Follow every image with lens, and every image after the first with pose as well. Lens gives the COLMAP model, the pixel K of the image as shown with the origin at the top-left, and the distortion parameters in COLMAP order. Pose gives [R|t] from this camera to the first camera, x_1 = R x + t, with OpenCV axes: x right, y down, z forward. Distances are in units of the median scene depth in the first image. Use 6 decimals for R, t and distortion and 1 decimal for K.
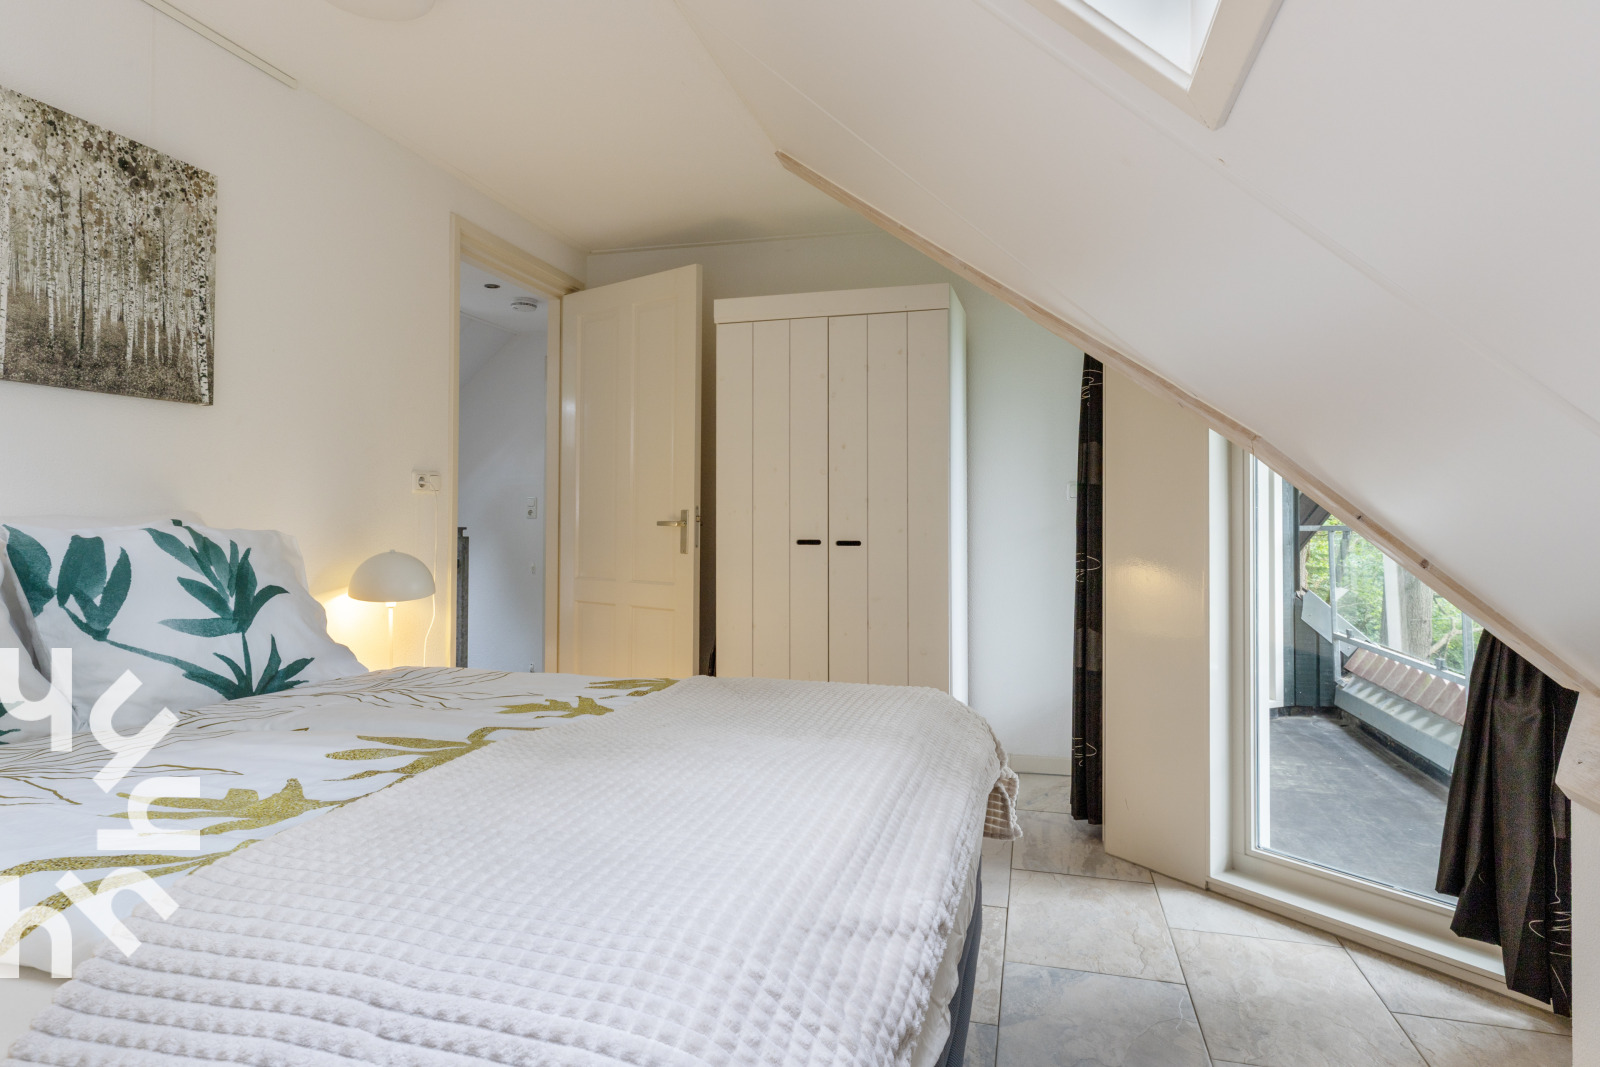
lens RADIAL K [[926.0, 0, 798.7], [0, 926.0, 528.6], [0, 0, 1]] dist [-0.007480, 0.000142]
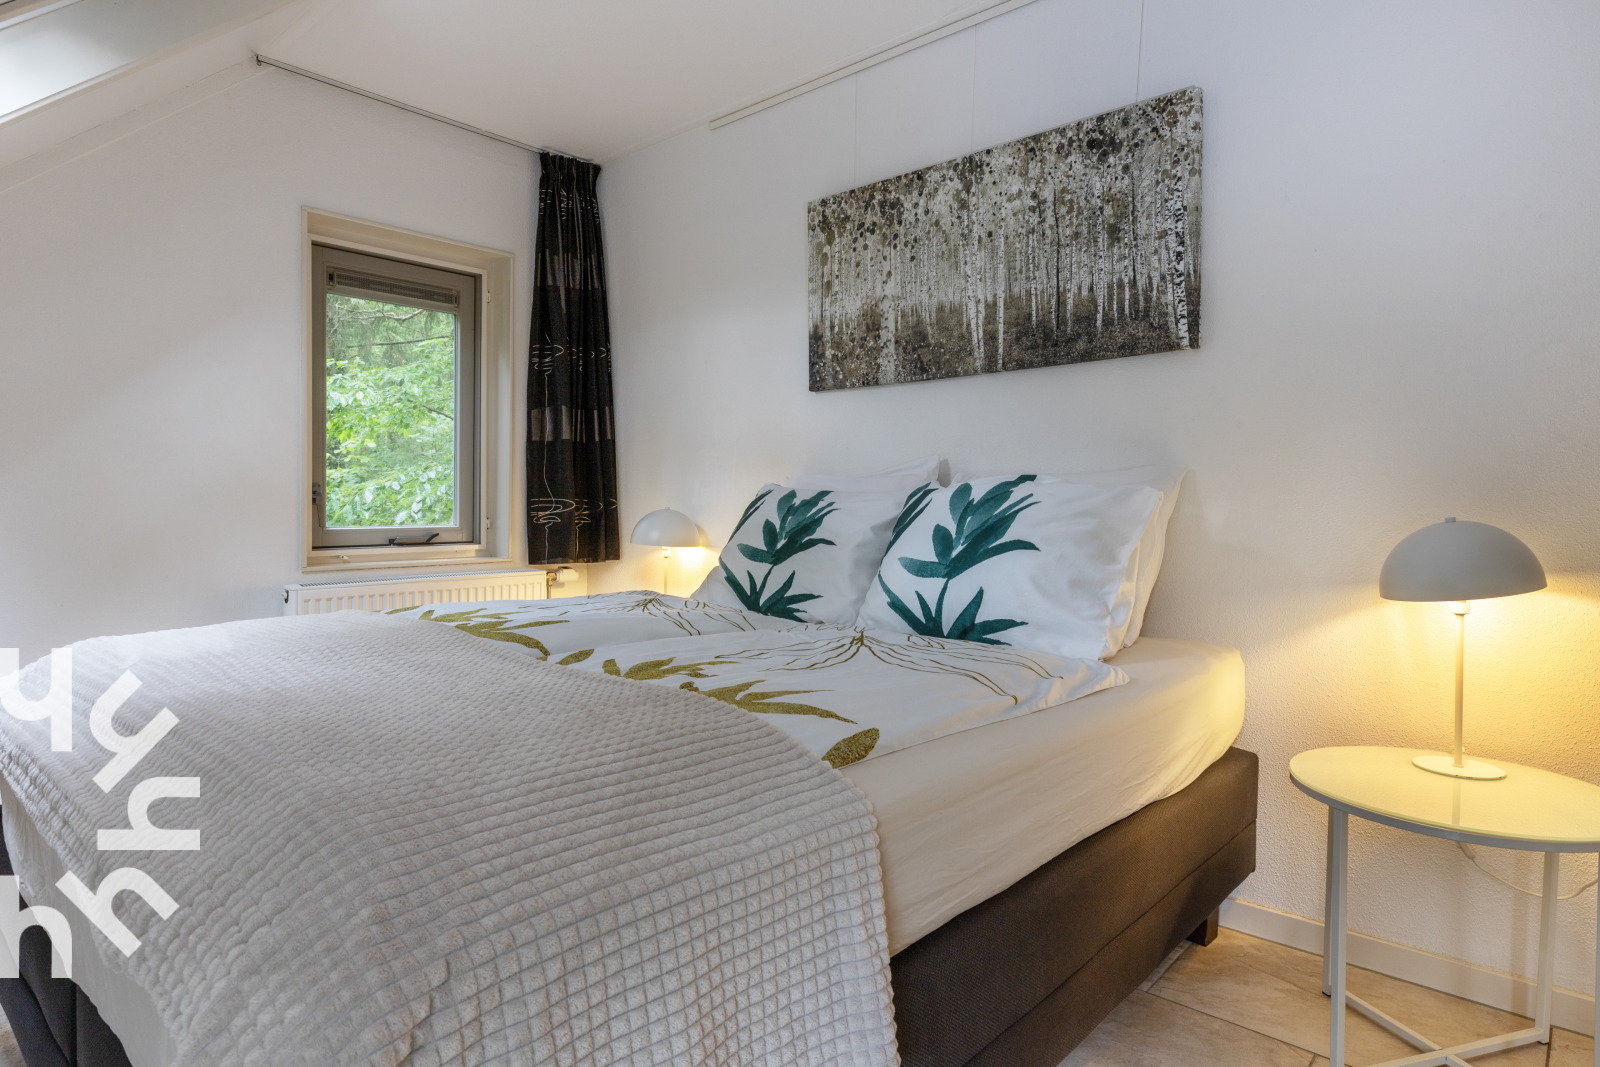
lens RADIAL K [[926.0, 0, 795.1], [0, 926.0, 527.3], [0, 0, 1]] dist [-0.007480, 0.000142]
pose [[-0.476794, 0.022545, -0.878726, 0.381300], [-0.006415, 0.999555, 0.029126, 0.020139], [0.878992, 0.019525, -0.476437, 1.208946]]
